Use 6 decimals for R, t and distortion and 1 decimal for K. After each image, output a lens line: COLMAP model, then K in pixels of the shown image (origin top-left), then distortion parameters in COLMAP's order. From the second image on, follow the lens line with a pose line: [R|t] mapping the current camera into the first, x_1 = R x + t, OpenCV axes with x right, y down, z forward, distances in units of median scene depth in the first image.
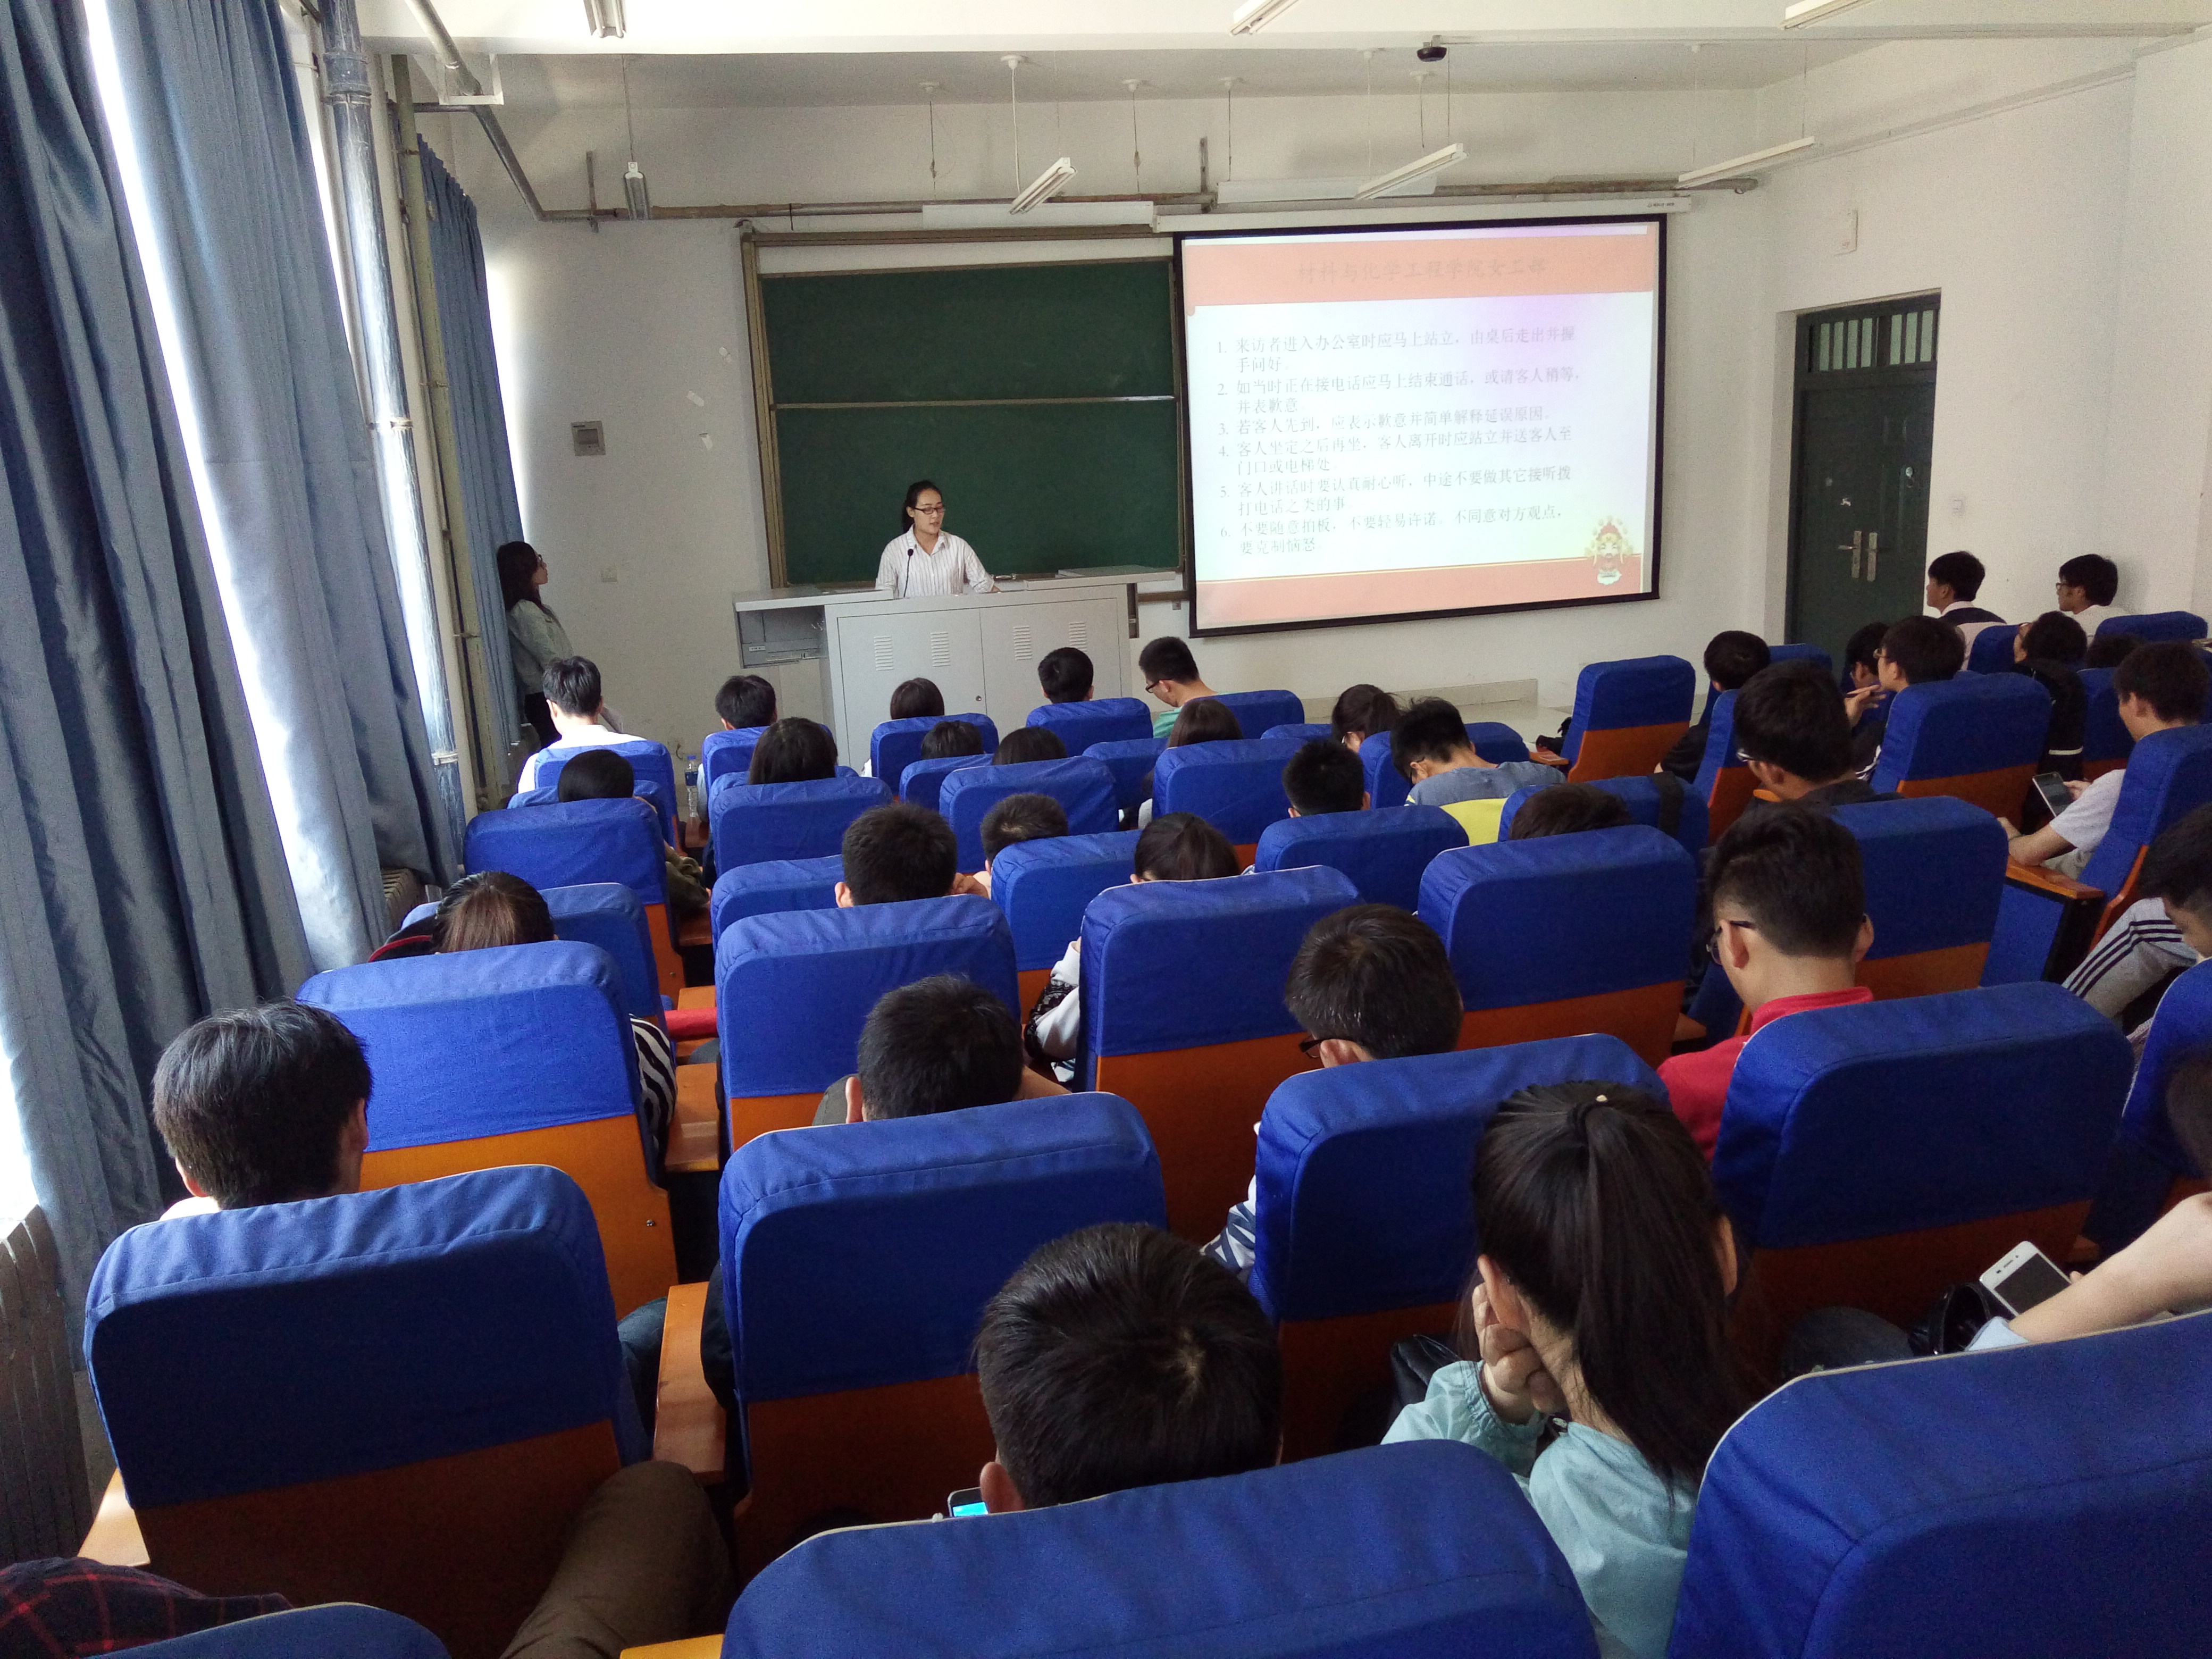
lens RADIAL K [[1682.5, 0, 1106.0], [0, 1682.5, 829.5], [0, 0, 1]] dist [-0.014095, -0.003906]
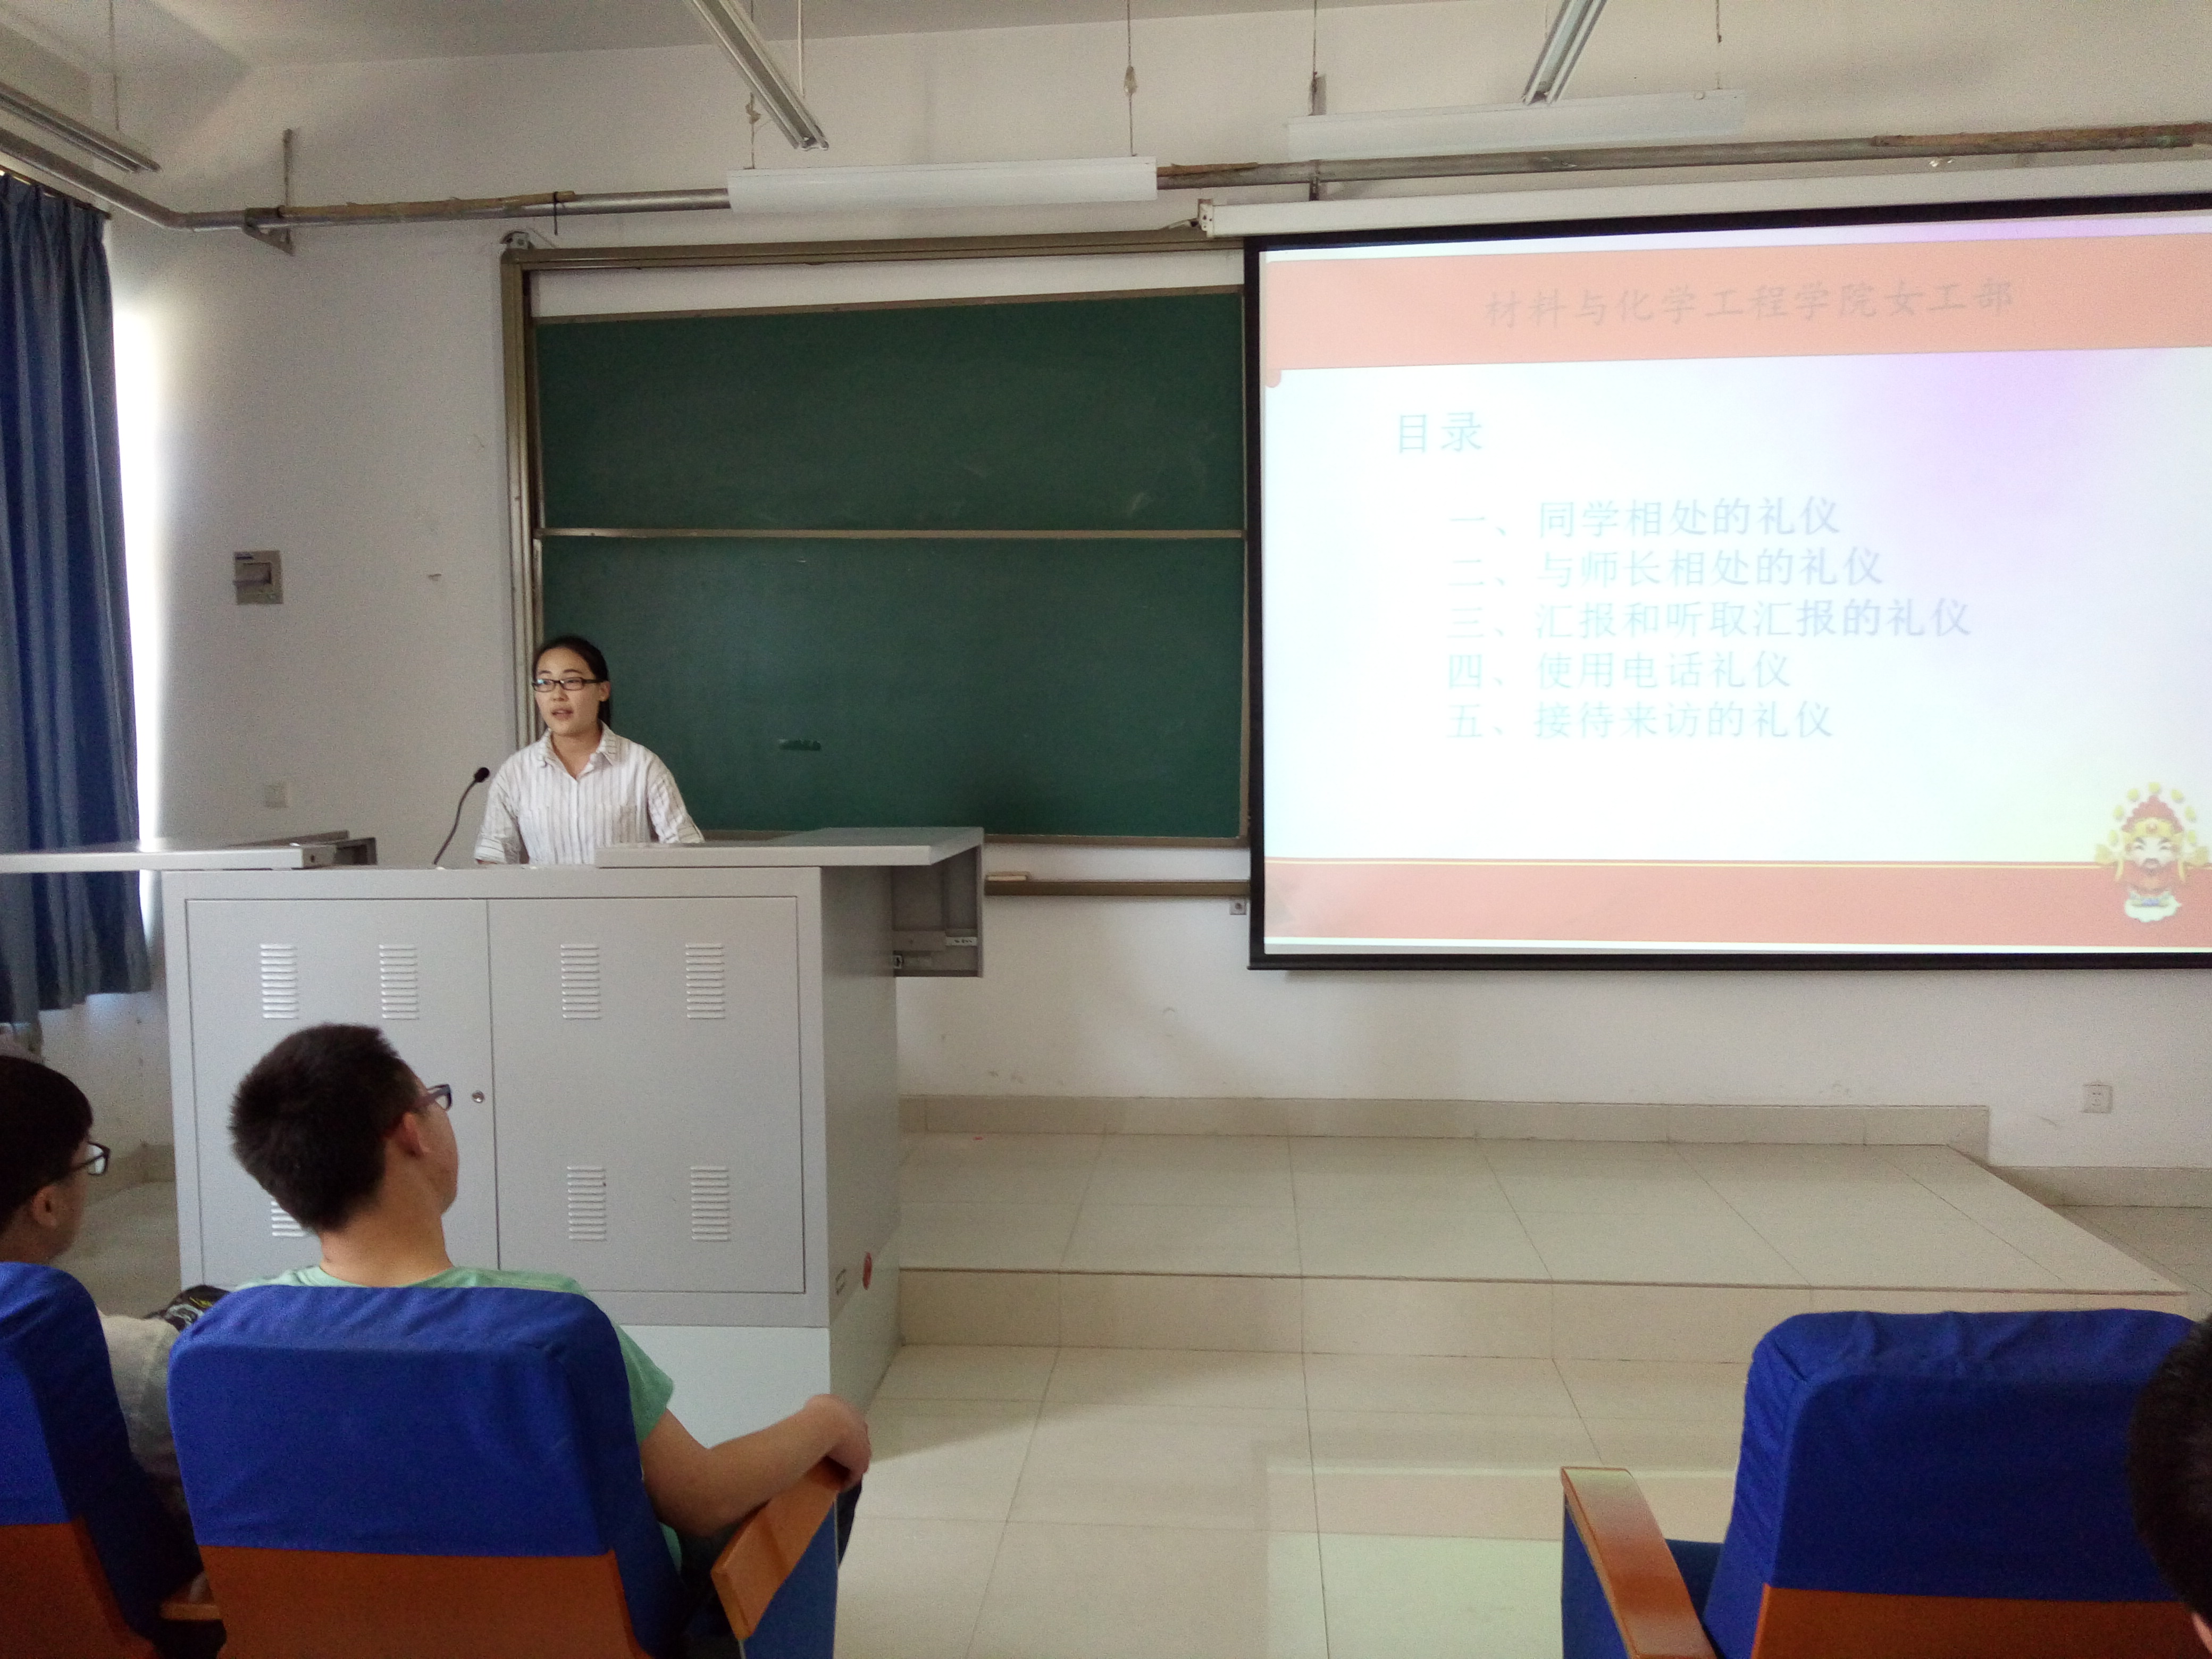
lens RADIAL K [[1682.5, 0, 1106.0], [0, 1682.5, 829.5], [0, 0, 1]] dist [-0.014095, -0.003906]
pose [[0.948302, 0.054094, -0.312726, 0.175873], [-0.102221, 0.984917, -0.139605, -0.079954], [0.300457, 0.164355, 0.939528, 0.487624]]
